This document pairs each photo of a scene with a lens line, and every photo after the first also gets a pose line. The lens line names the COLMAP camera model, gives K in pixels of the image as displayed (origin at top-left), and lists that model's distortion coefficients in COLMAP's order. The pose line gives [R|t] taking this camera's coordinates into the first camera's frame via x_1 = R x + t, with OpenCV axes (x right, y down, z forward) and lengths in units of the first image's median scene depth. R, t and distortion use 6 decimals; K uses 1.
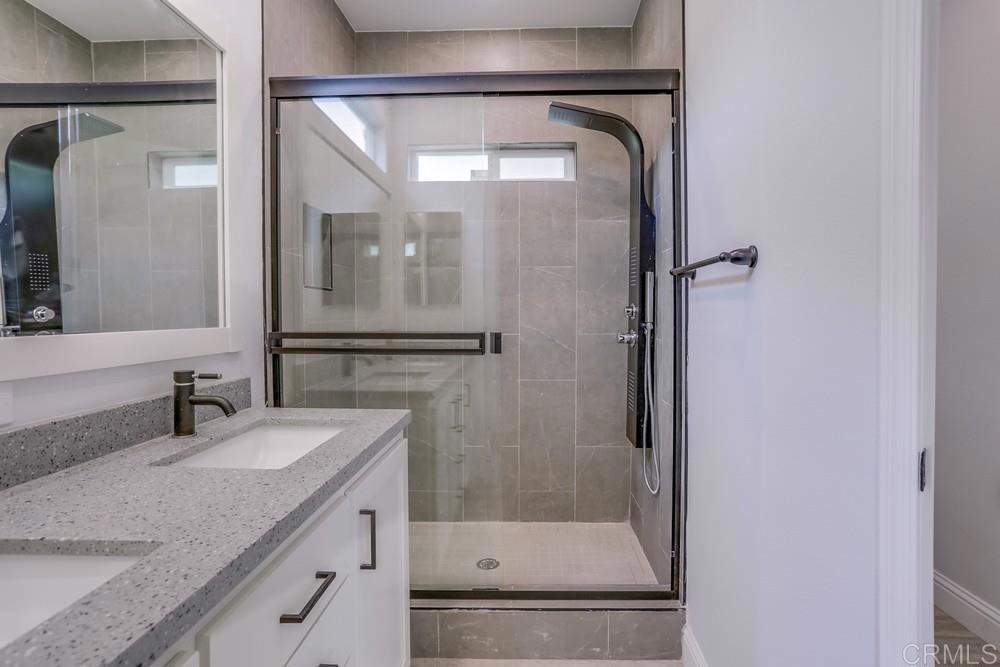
lens RADIAL K [[498.1, 0, 512.6], [0, 498.1, 323.7], [0, 0, 1]] dist [-0.043114, 0.033721]
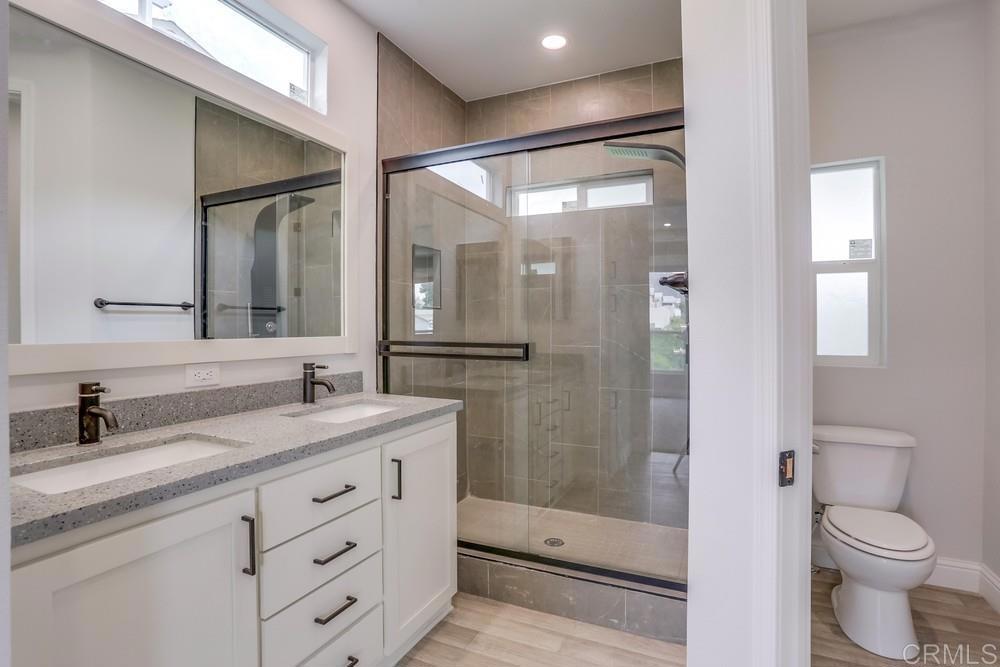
lens RADIAL K [[496.0, 0, 500.0], [0, 496.0, 333.5], [0, 0, 1]] dist [-0.033119, 0.000790]
pose [[0.922154, 0.011236, -0.386659, 0.359617], [-0.013507, 0.999904, -0.003157, -0.002243], [0.386587, 0.008134, 0.922217, -0.166146]]
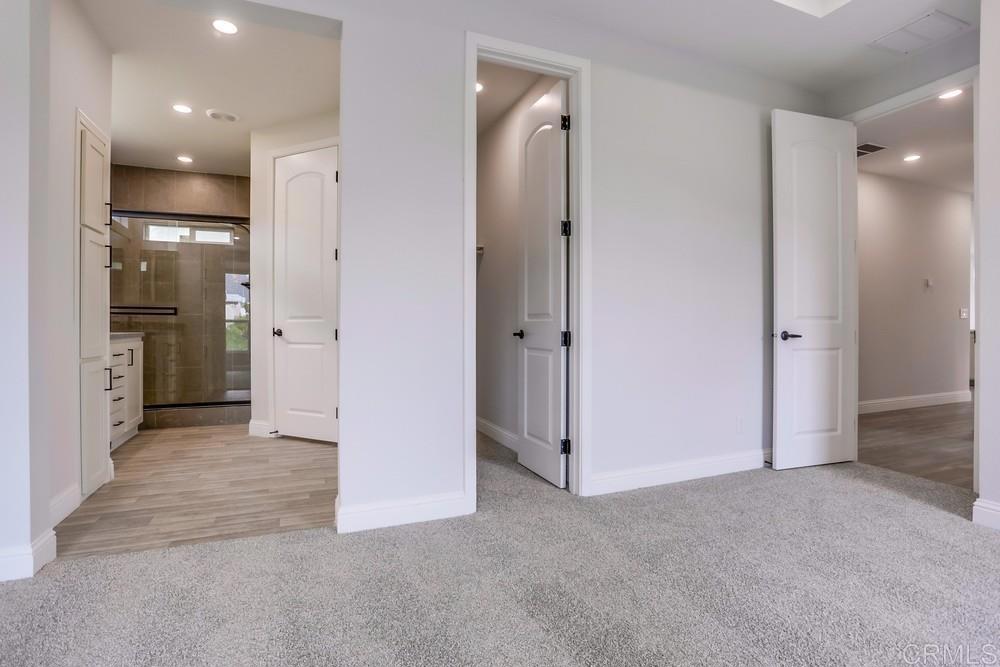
lens RADIAL K [[496.0, 0, 500.0], [0, 496.0, 333.5], [0, 0, 1]] dist [-0.033119, 0.000790]
pose [[0.906500, 0.009702, 0.422094, 0.424581], [-0.002510, 0.999842, -0.017592, 0.204505], [-0.422198, 0.014887, 0.906381, -2.193374]]
